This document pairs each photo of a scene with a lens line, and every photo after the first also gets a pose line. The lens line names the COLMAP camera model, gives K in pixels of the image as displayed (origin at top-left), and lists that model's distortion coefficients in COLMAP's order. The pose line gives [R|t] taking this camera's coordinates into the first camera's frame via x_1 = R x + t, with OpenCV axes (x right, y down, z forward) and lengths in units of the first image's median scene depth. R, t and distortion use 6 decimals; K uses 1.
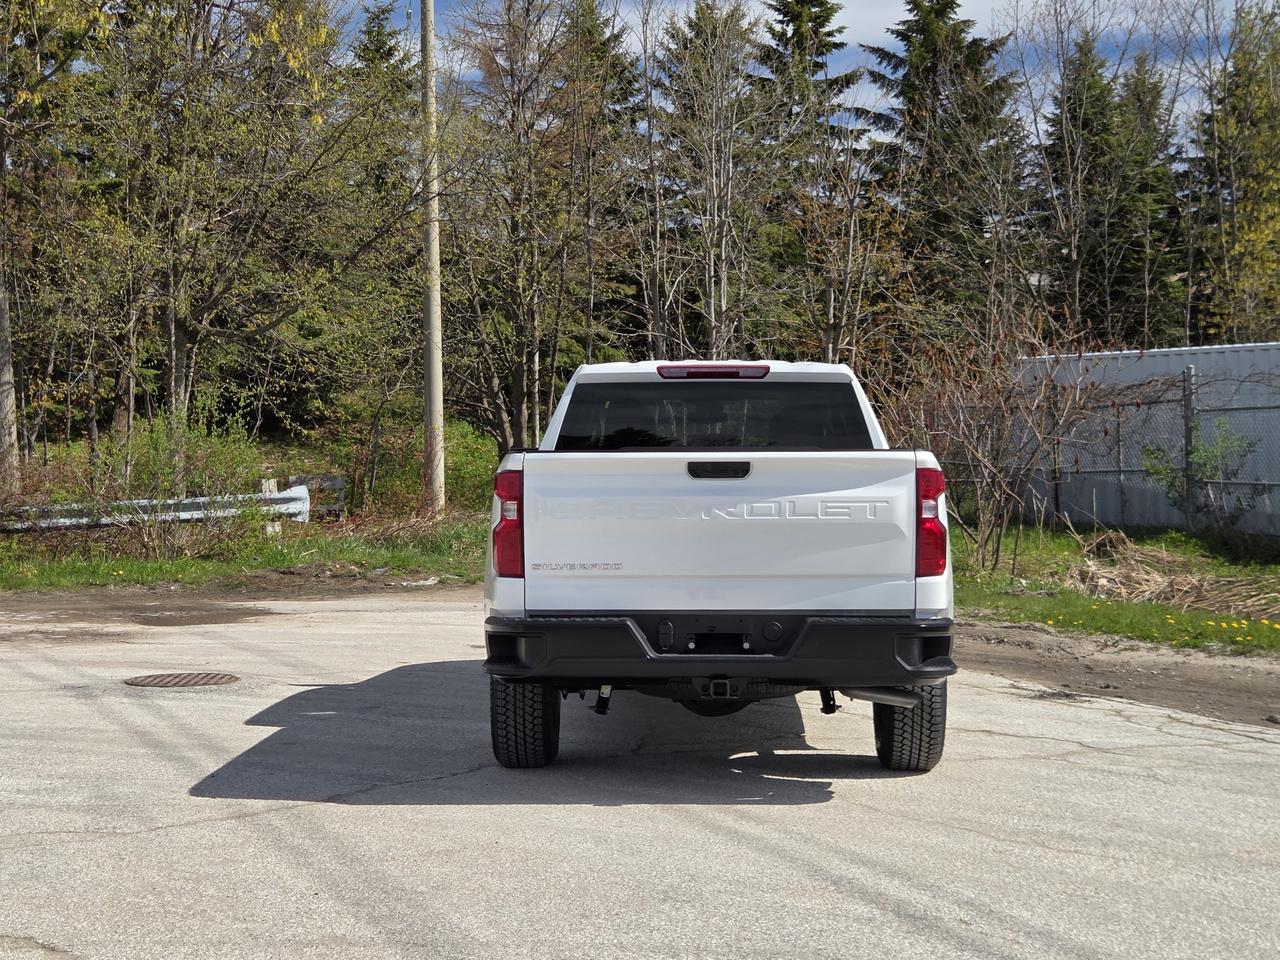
lens RADIAL K [[2167.7, 0, 622.7], [0, 2167.7, 454.2], [0, 0, 1]] dist [0.123151, 0.000000]
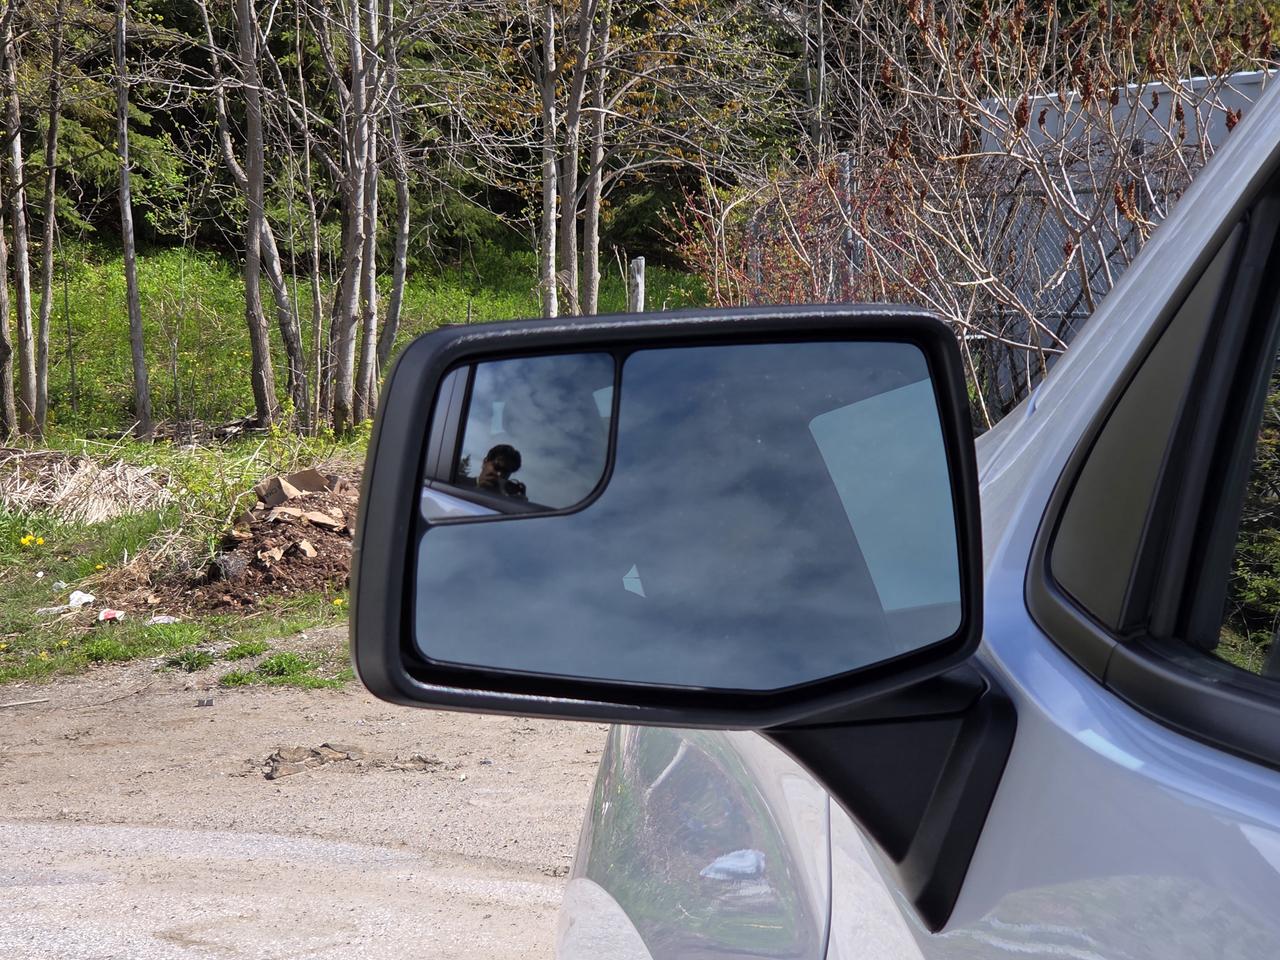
lens RADIAL K [[2711.4, 0, 644.8], [0, 2711.4, 468.0], [0, 0, 1]] dist [0.079819, 0.000000]
pose [[0.980246, -0.050105, 0.191330, -0.035702], [0.038756, 0.997286, 0.062605, -0.001431], [-0.193947, -0.053953, 0.979527, 0.526803]]
